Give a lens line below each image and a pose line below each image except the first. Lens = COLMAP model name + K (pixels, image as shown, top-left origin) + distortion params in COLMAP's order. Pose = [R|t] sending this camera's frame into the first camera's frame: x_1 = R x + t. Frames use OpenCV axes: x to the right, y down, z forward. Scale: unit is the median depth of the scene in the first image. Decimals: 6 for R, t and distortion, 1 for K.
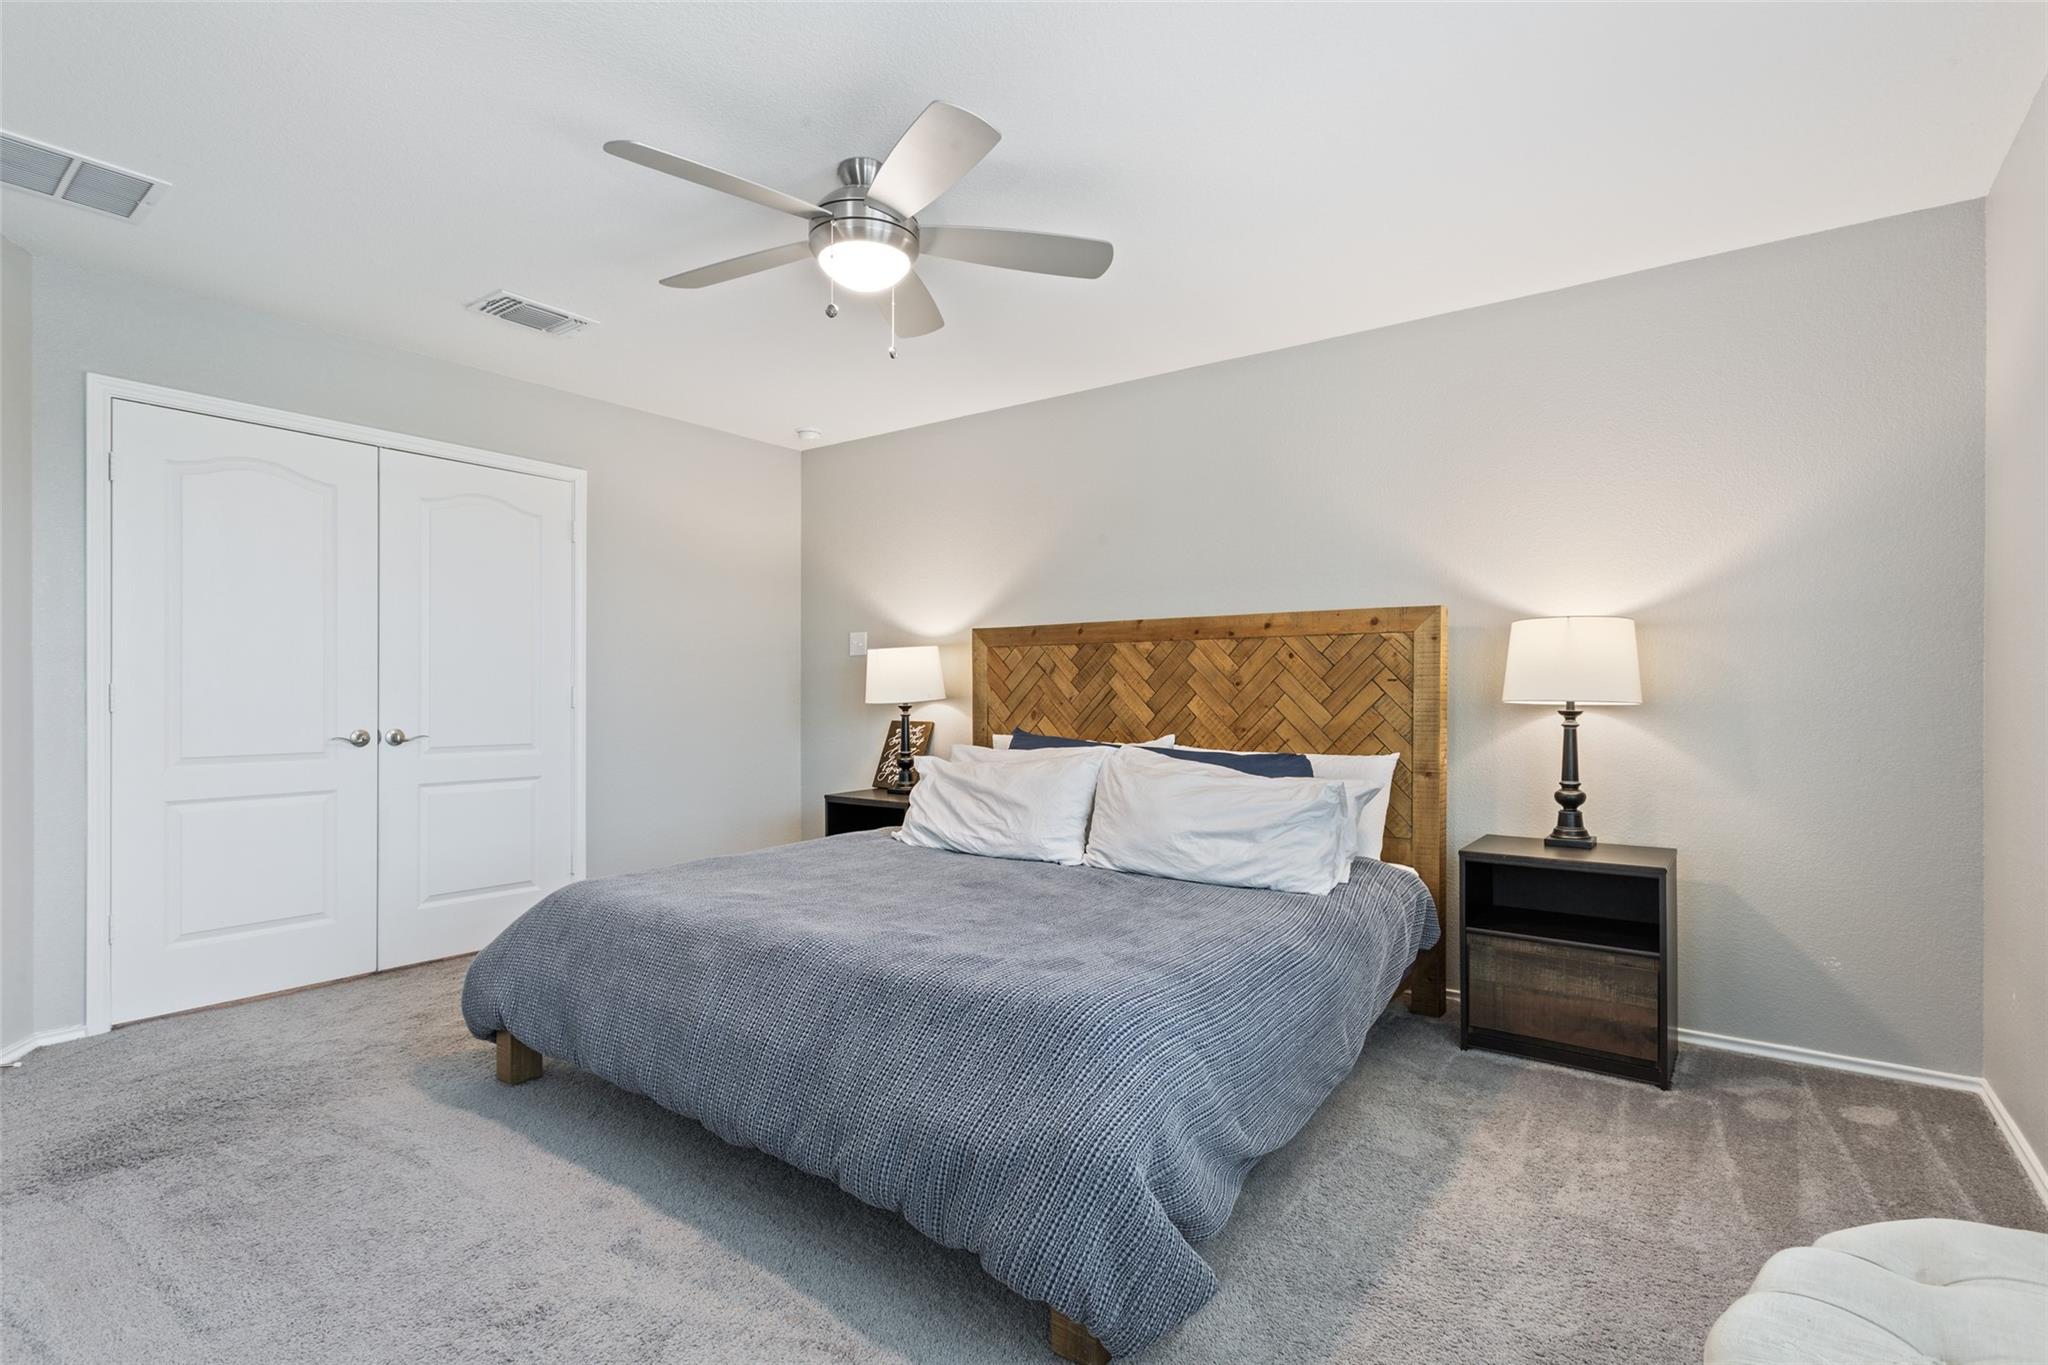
lens RADIAL K [[986.5, 0, 1010.7], [0, 986.5, 697.3], [0, 0, 1]] dist [0.001320, 0.000444]
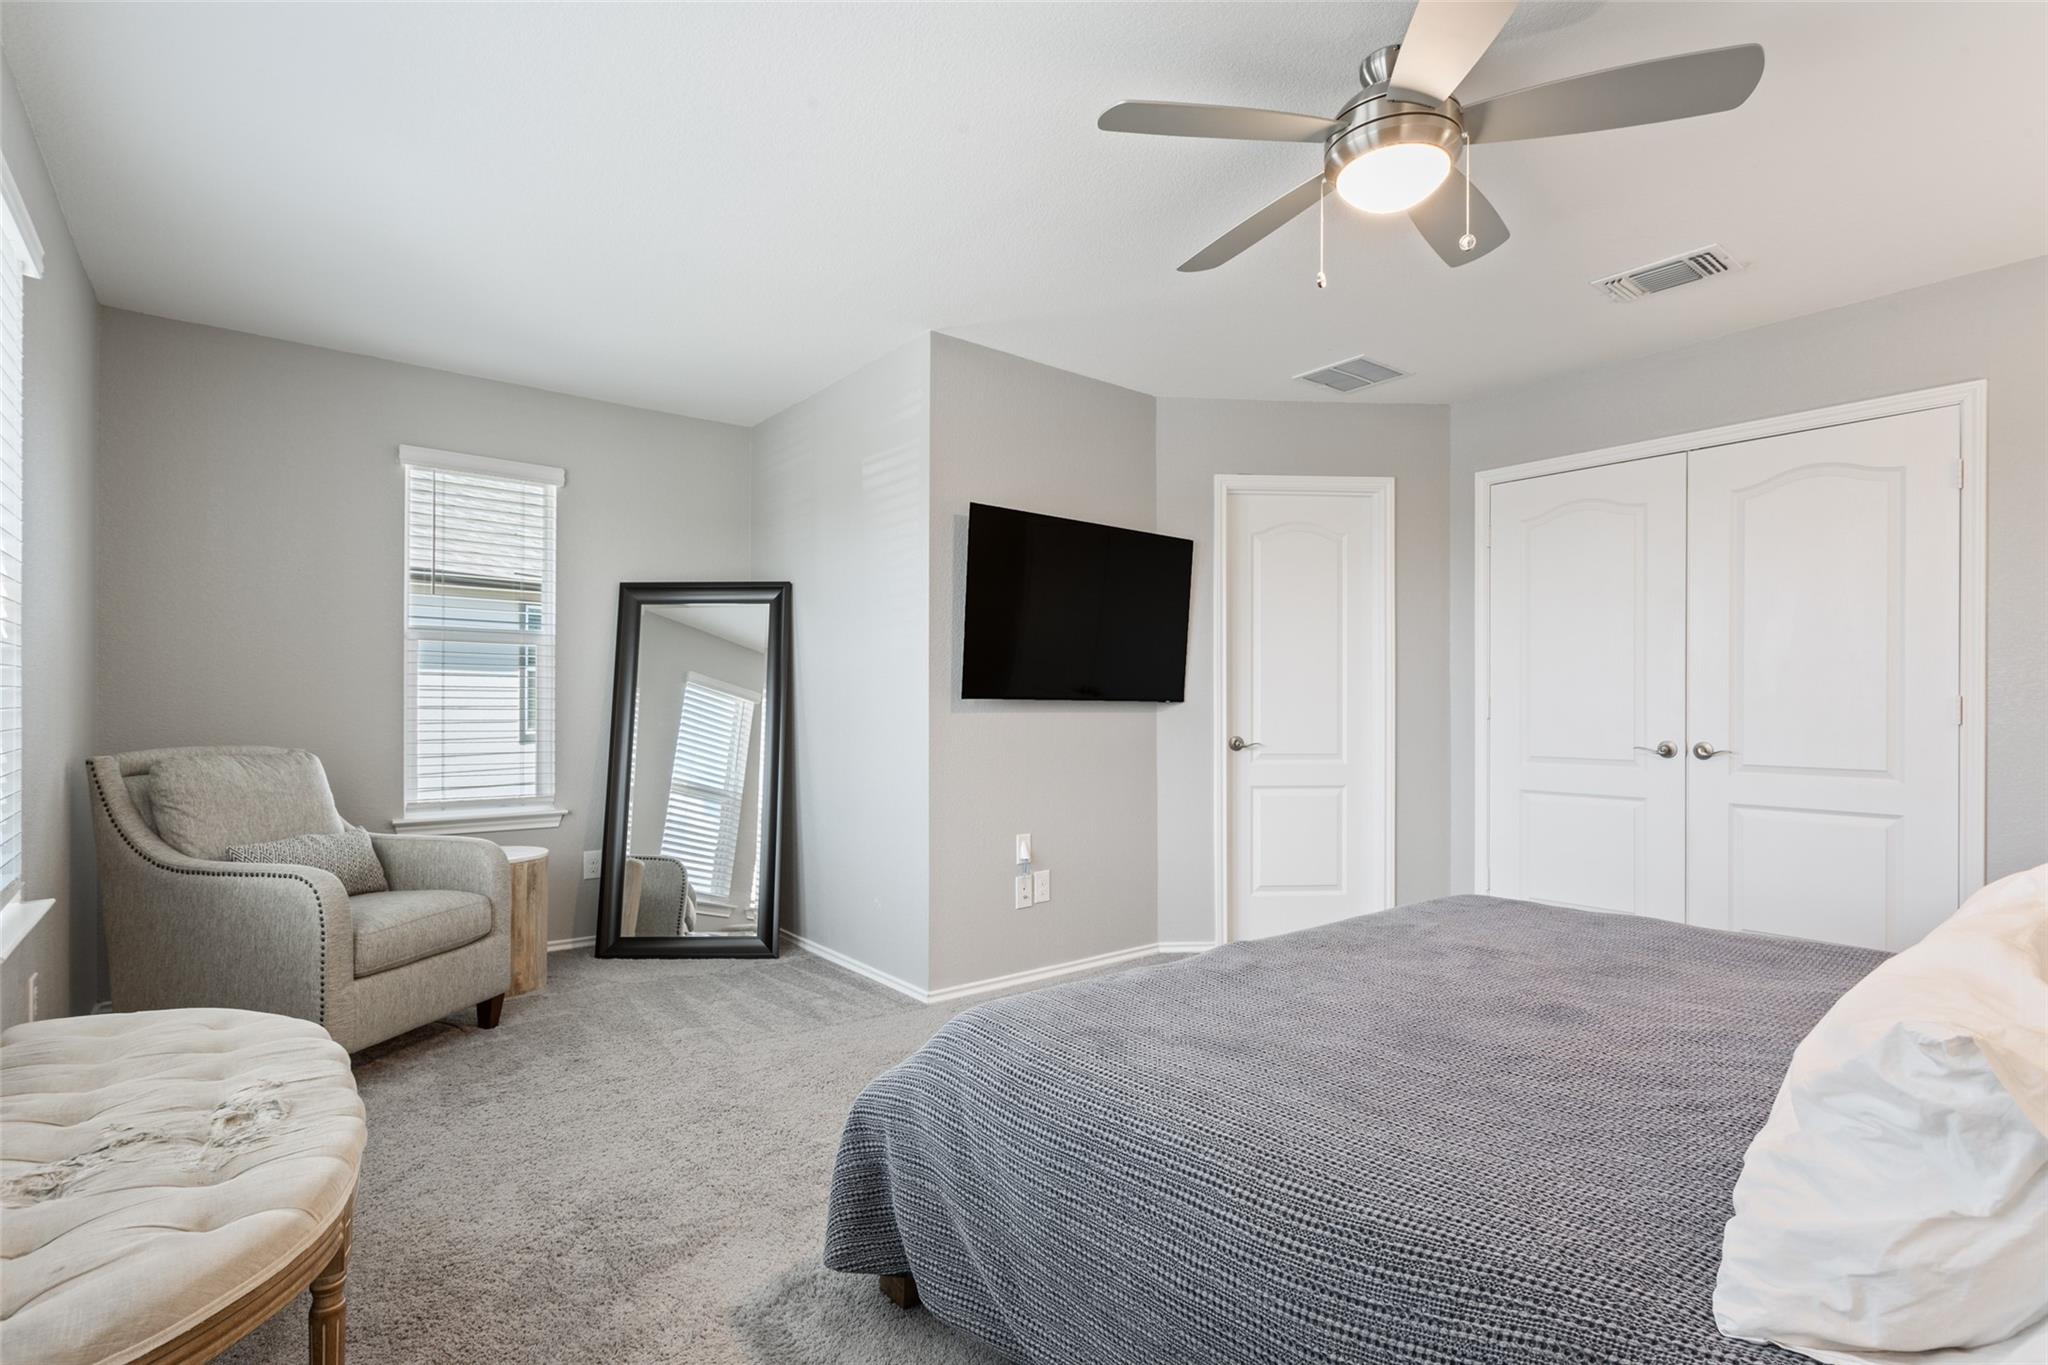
lens RADIAL K [[986.5, 0, 1010.7], [0, 986.5, 697.3], [0, 0, 1]] dist [0.001320, 0.000444]
pose [[-0.267160, -0.005094, -0.963639, 0.487524], [-0.003020, 0.999986, -0.004449, -0.004952], [0.963647, 0.001722, -0.267172, 0.631152]]
